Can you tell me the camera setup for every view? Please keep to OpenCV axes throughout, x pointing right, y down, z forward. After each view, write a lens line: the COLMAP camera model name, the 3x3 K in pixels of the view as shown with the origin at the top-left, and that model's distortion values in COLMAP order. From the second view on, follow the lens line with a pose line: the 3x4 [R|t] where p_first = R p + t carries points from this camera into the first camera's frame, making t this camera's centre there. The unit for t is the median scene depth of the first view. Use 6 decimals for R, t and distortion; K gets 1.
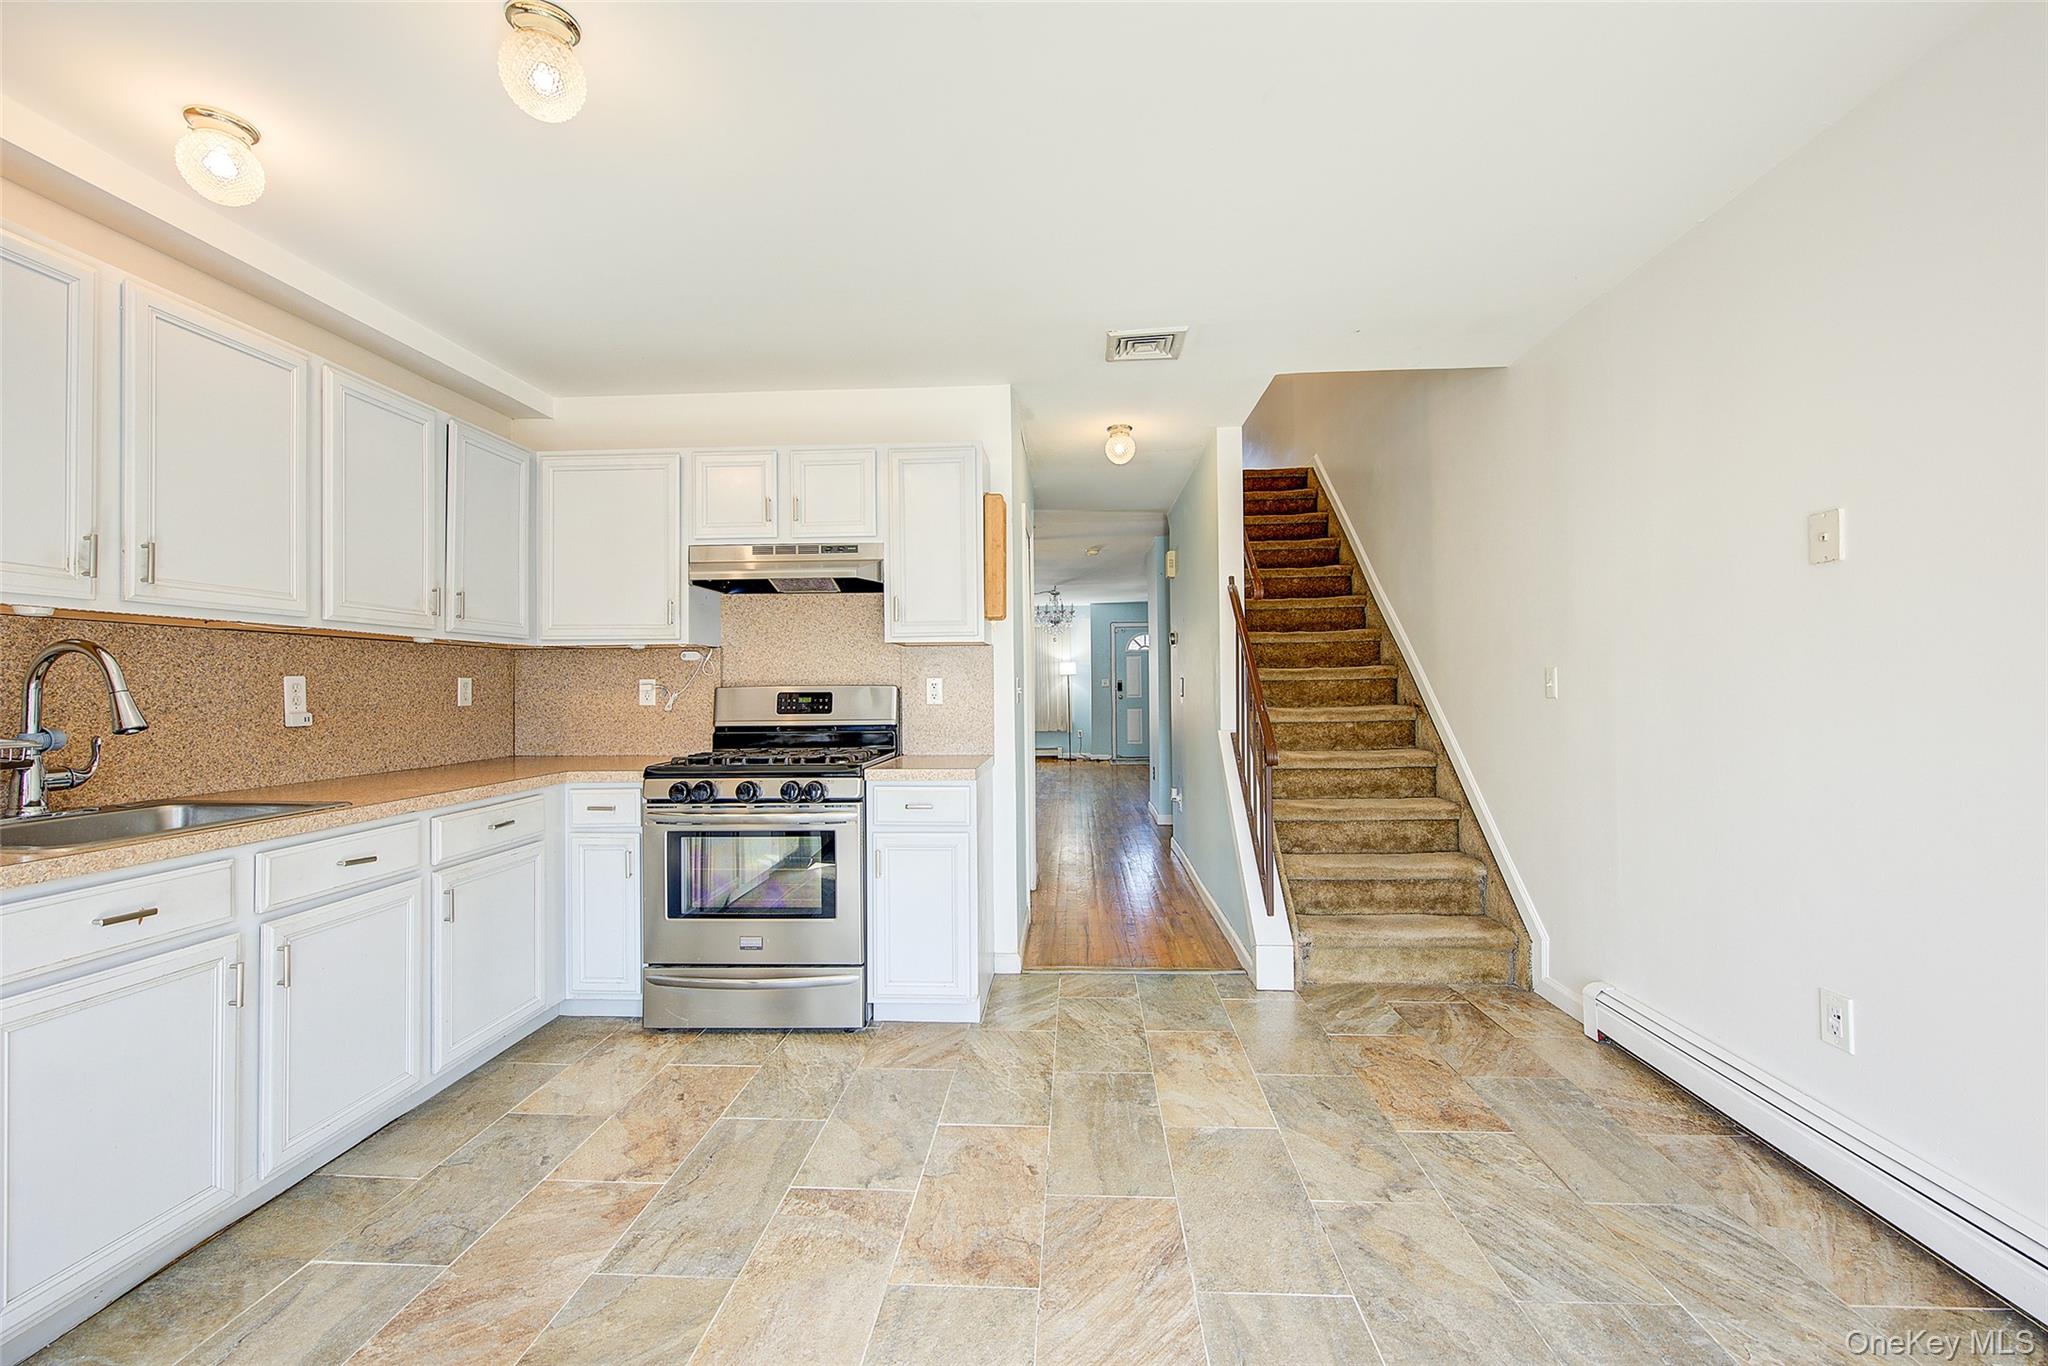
lens RADIAL K [[844.1, 0, 1030.7], [0, 844.1, 678.3], [0, 0, 1]] dist [0.004050, -0.001996]
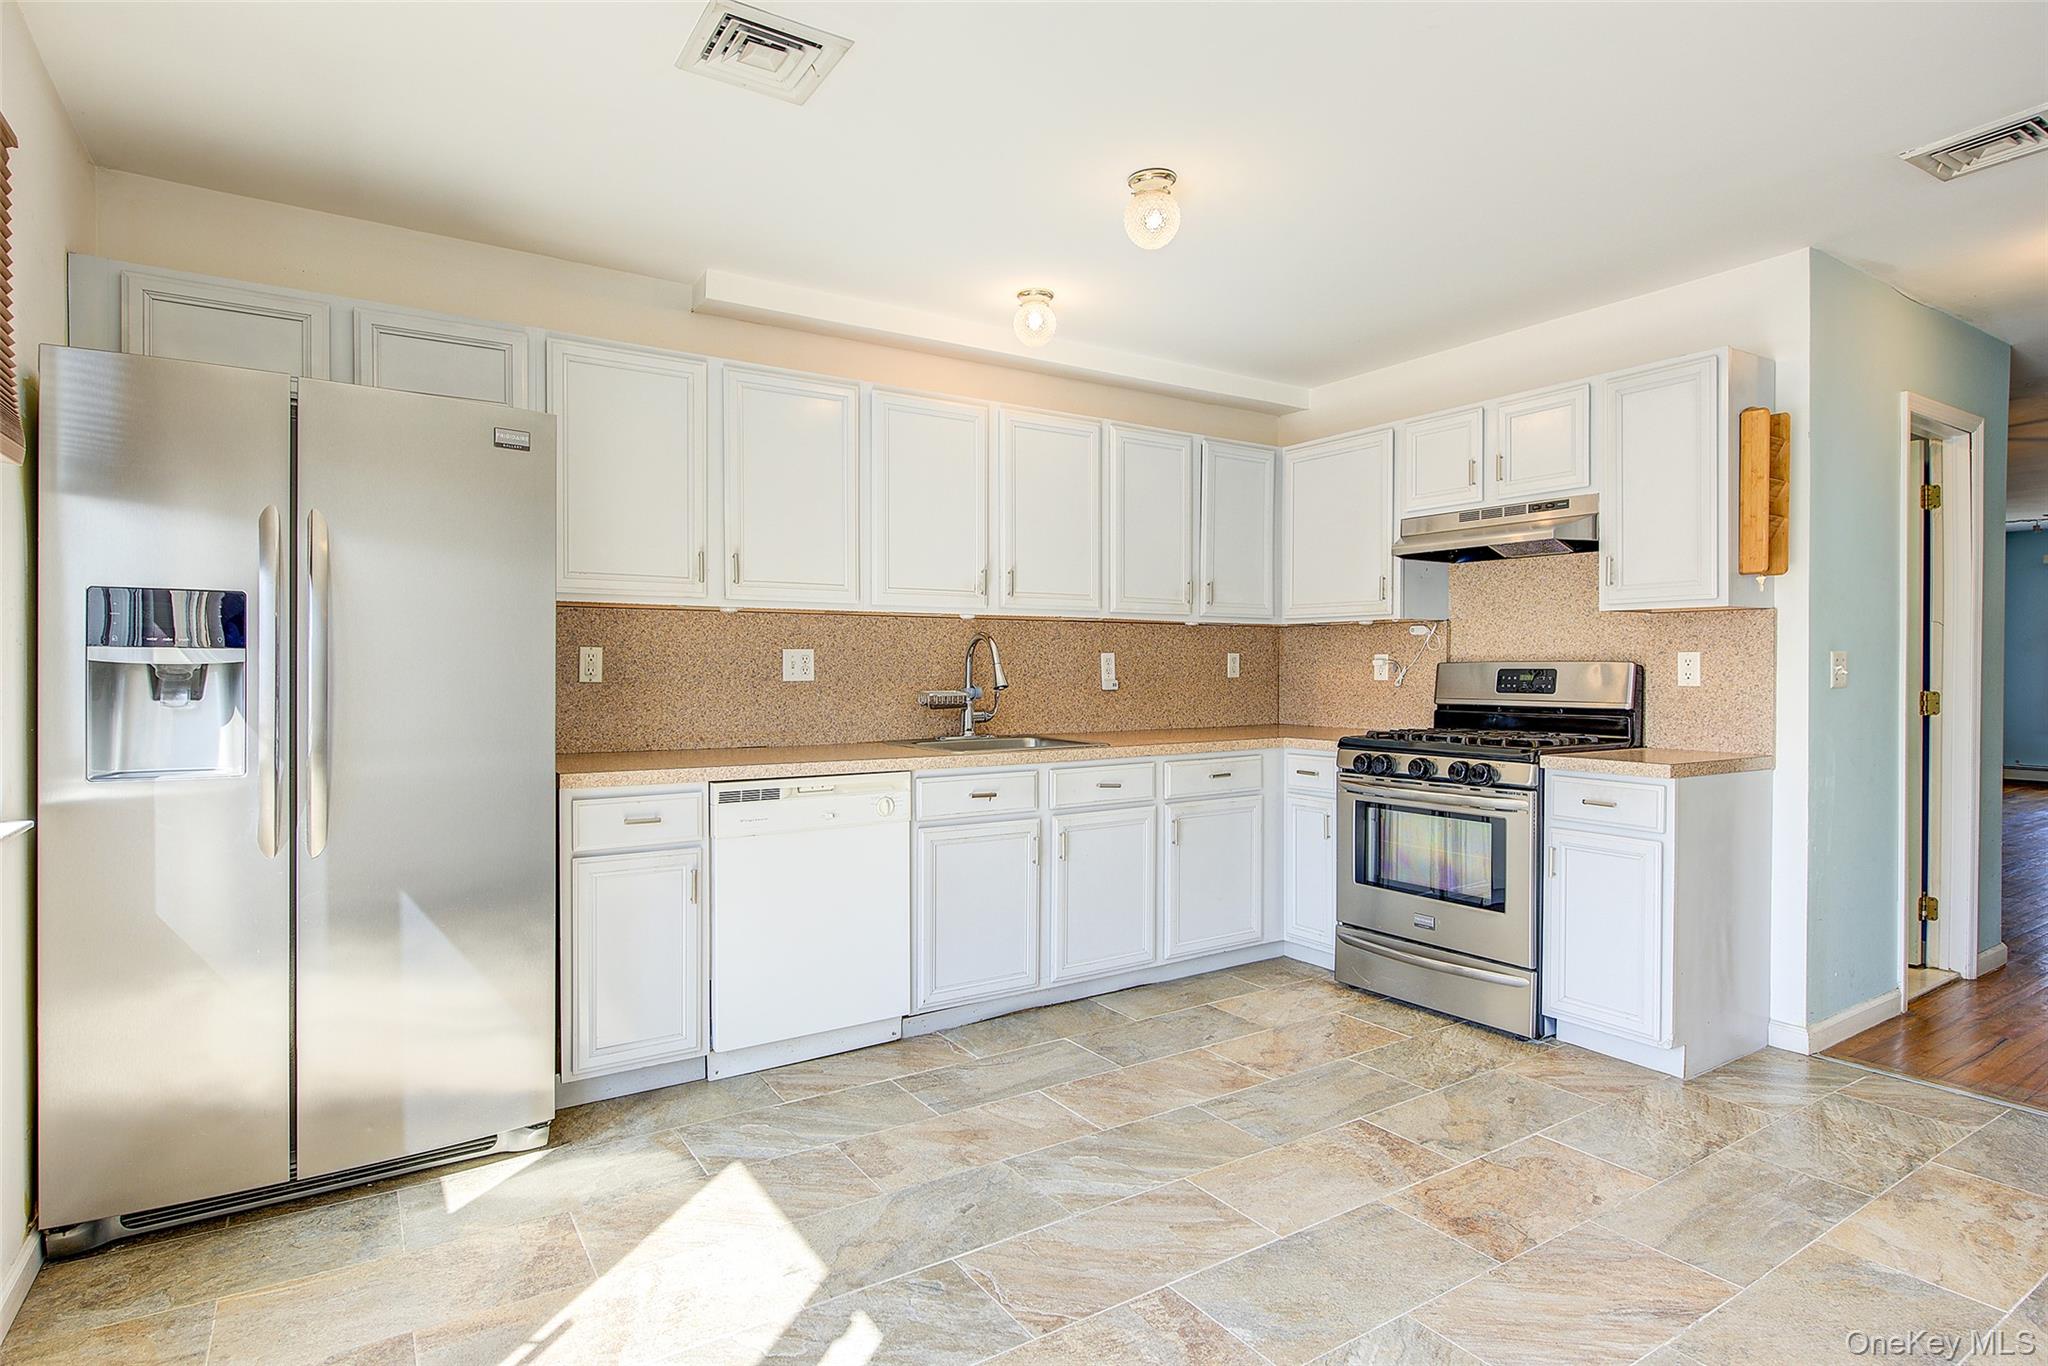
lens RADIAL K [[1074.5, 0, 1024.2], [0, 1074.5, 672.9], [0, 0, 1]] dist [0.023022, -0.001538]
pose [[0.593055, 0.013710, -0.805045, 0.443721], [0.004759, 0.999778, 0.020532, -0.006568], [0.805148, -0.016008, 0.592858, -0.135030]]
